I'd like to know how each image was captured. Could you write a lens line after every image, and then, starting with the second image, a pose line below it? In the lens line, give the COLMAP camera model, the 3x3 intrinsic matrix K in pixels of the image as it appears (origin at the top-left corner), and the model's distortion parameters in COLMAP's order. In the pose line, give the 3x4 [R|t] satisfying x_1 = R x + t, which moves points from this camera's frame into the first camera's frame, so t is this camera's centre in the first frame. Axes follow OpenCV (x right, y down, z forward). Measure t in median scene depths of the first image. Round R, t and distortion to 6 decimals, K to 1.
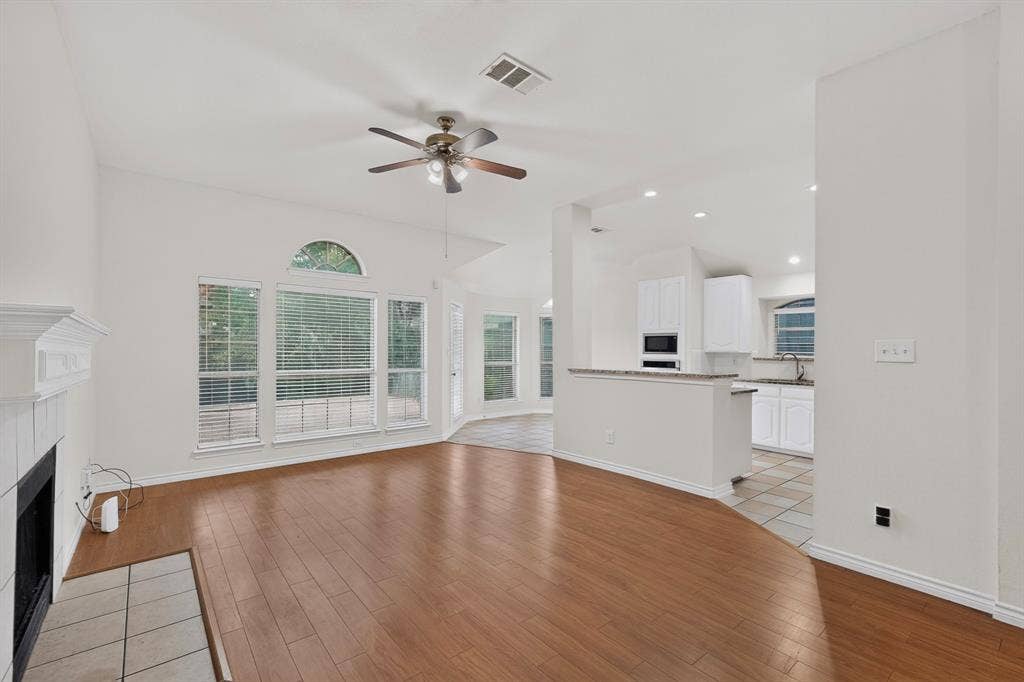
lens RADIAL K [[447.2, 0, 535.4], [0, 447.2, 353.3], [0, 0, 1]] dist [-0.003879, -0.001438]
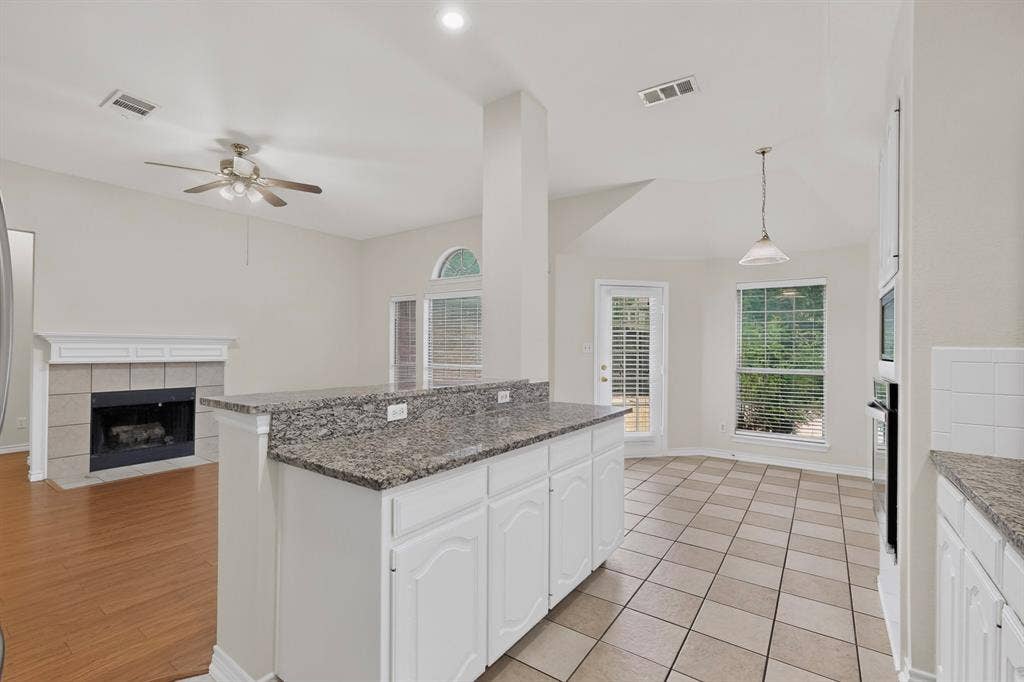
lens RADIAL K [[447.2, 0, 514.6], [0, 447.2, 345.6], [0, 0, 1]] dist [-0.003879, -0.001438]
pose [[0.222259, -0.004185, -0.974979, 1.034662], [-0.009201, 0.999937, -0.006389, -0.006706], [0.974944, 0.010390, 0.222206, 1.387634]]
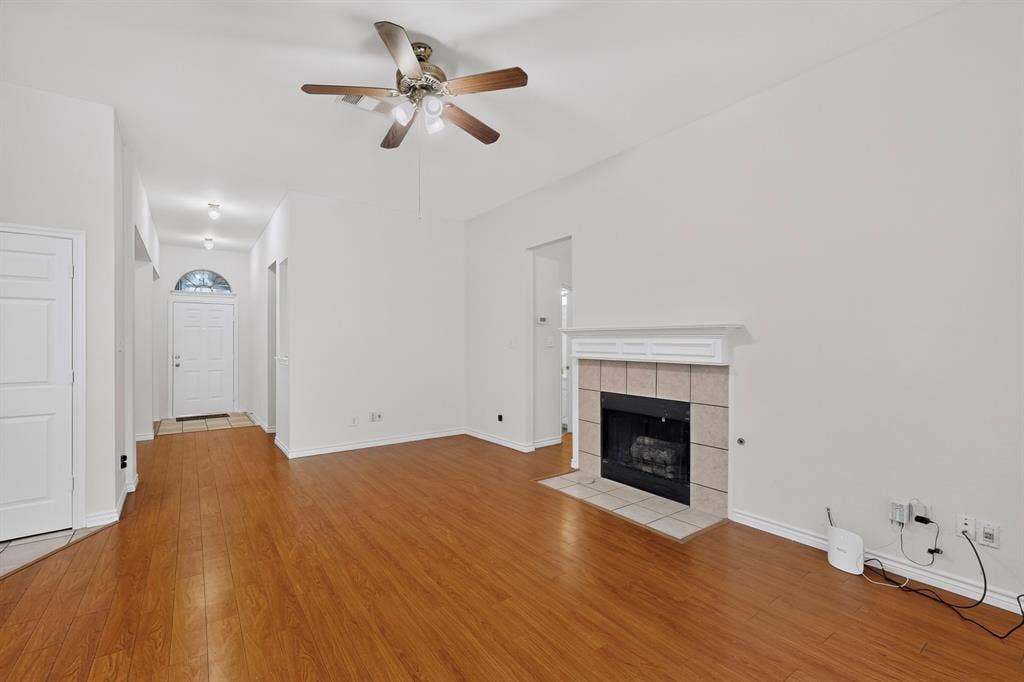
lens RADIAL K [[447.2, 0, 507.0], [0, 447.2, 336.3], [0, 0, 1]] dist [-0.003879, -0.001438]
pose [[-0.993691, 0.004948, 0.112041, -0.417868], [0.004310, 0.999973, -0.005934, -0.007956], [-0.112067, -0.005413, -0.993686, 1.701438]]
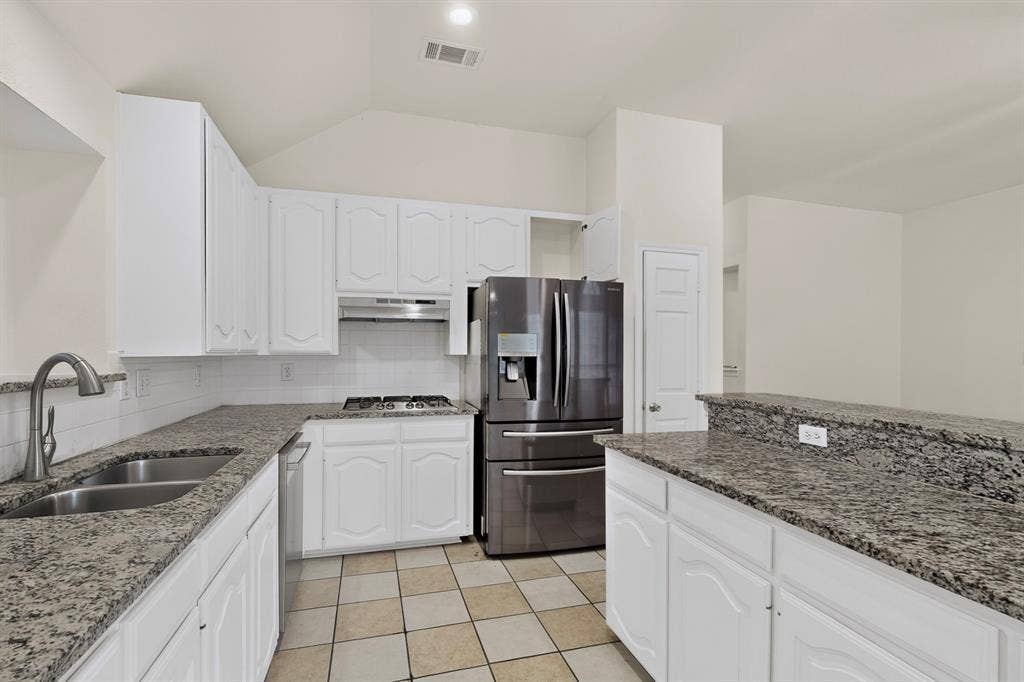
lens RADIAL K [[458.8, 0, 503.2], [0, 458.8, 346.1], [0, 0, 1]] dist [0.013933, 0.000531]
pose [[-0.897551, 0.004010, 0.440892, 0.492889], [0.002251, 0.999987, -0.004512, -0.016228], [-0.440905, -0.003058, -0.897549, 1.975623]]
